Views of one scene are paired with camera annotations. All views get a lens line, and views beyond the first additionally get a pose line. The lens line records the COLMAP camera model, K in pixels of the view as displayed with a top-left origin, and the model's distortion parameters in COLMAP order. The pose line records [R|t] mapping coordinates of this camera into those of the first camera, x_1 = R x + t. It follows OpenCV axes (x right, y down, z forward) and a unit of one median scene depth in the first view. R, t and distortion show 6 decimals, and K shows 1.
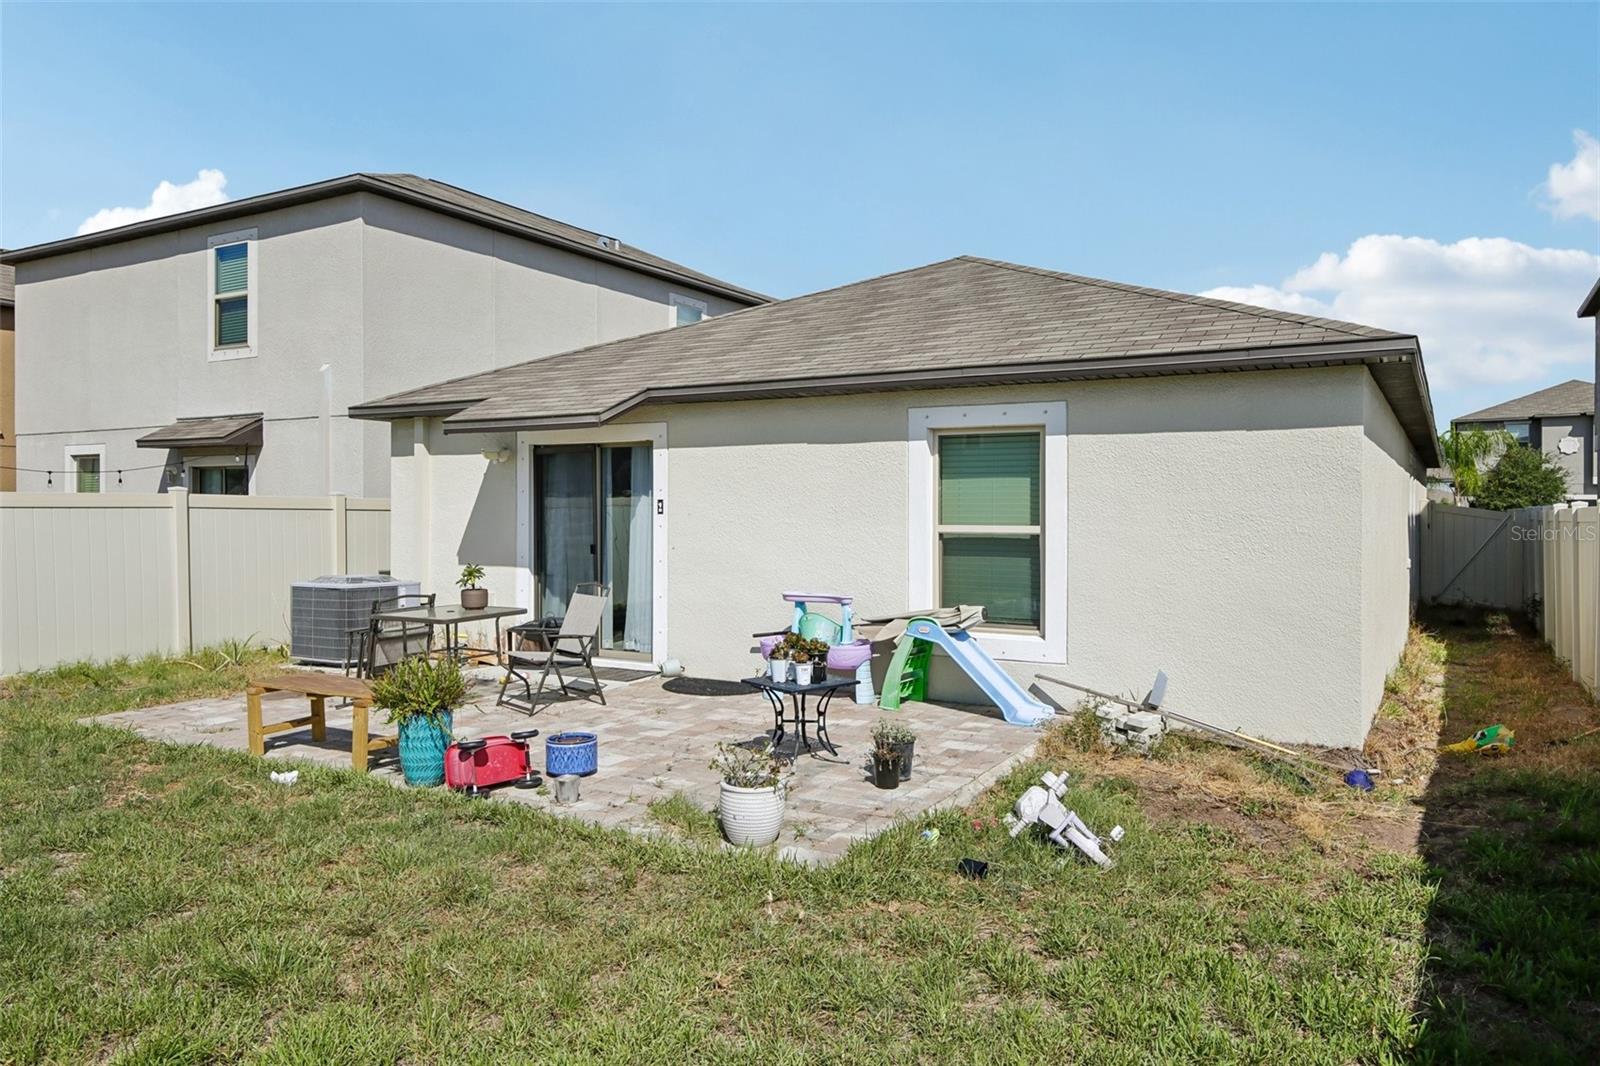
lens RADIAL K [[1106.4, 0, 794.9], [0, 1106.4, 537.3], [0, 0, 1]] dist [0.031604, -0.003778]
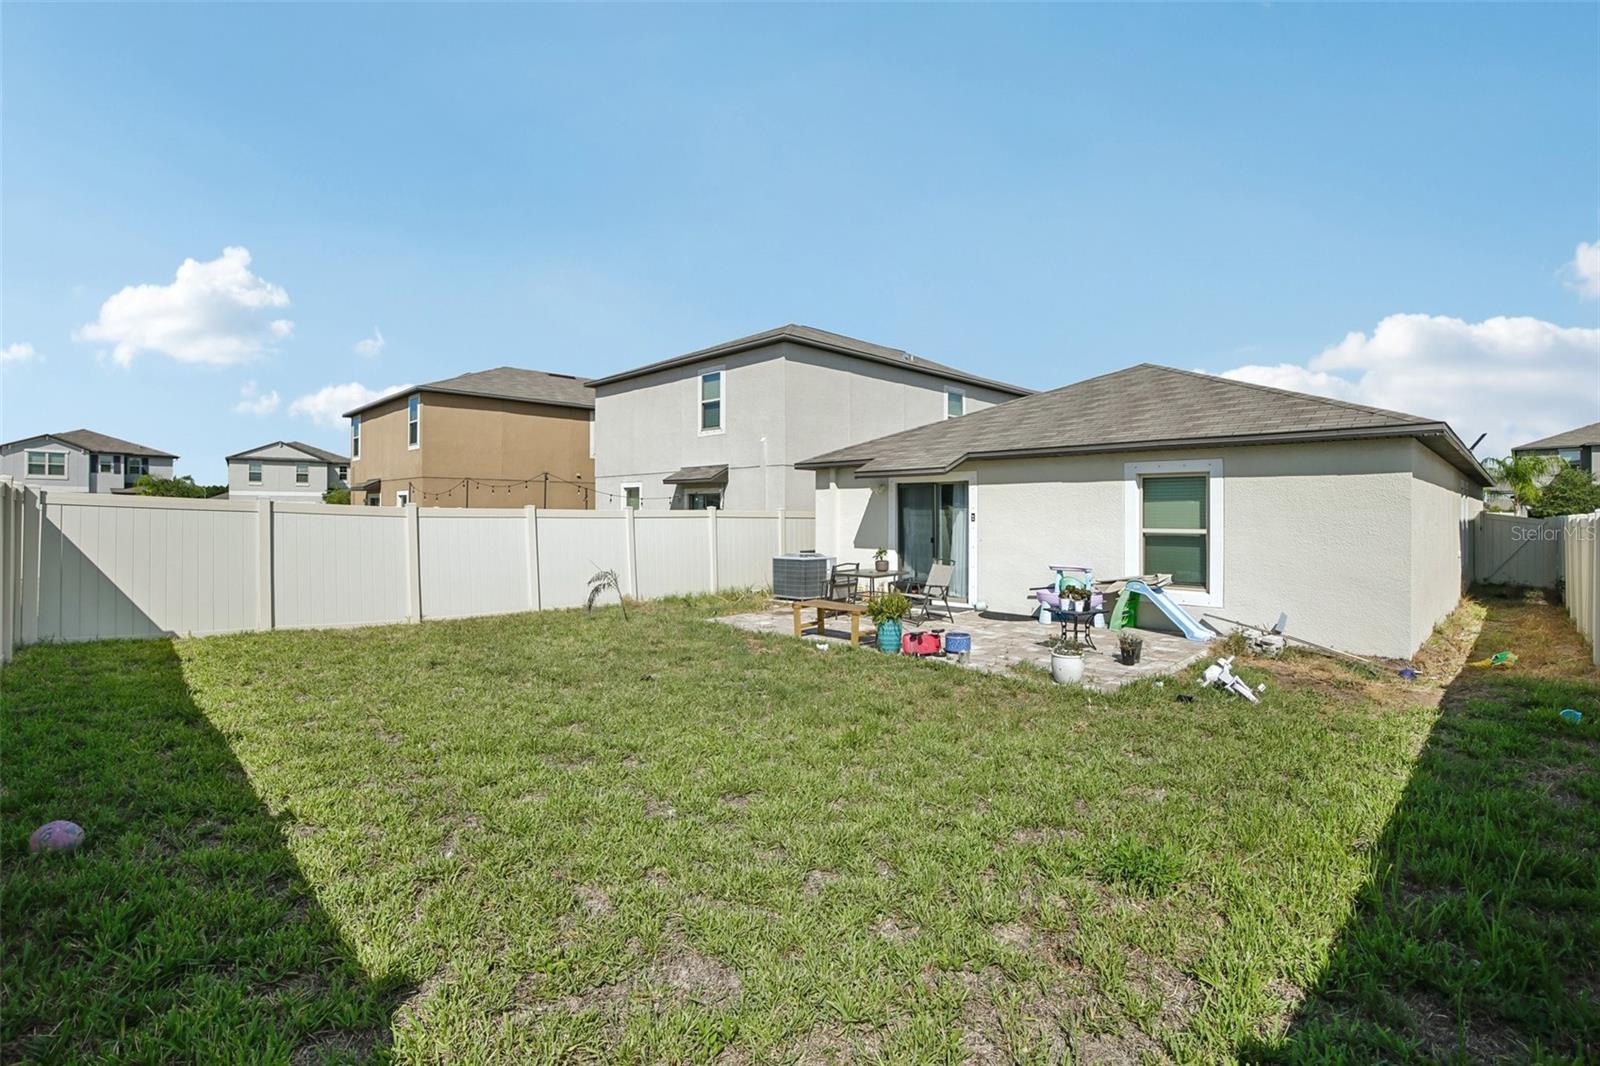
lens RADIAL K [[738.1, 0, 810.0], [0, 738.1, 524.6], [0, 0, 1]] dist [-0.018038, 0.001580]
pose [[0.970471, 0.003316, -0.241196, -0.096988], [-0.005936, 0.999931, -0.010137, -0.002009], [0.241146, 0.011269, 0.970423, -0.252531]]
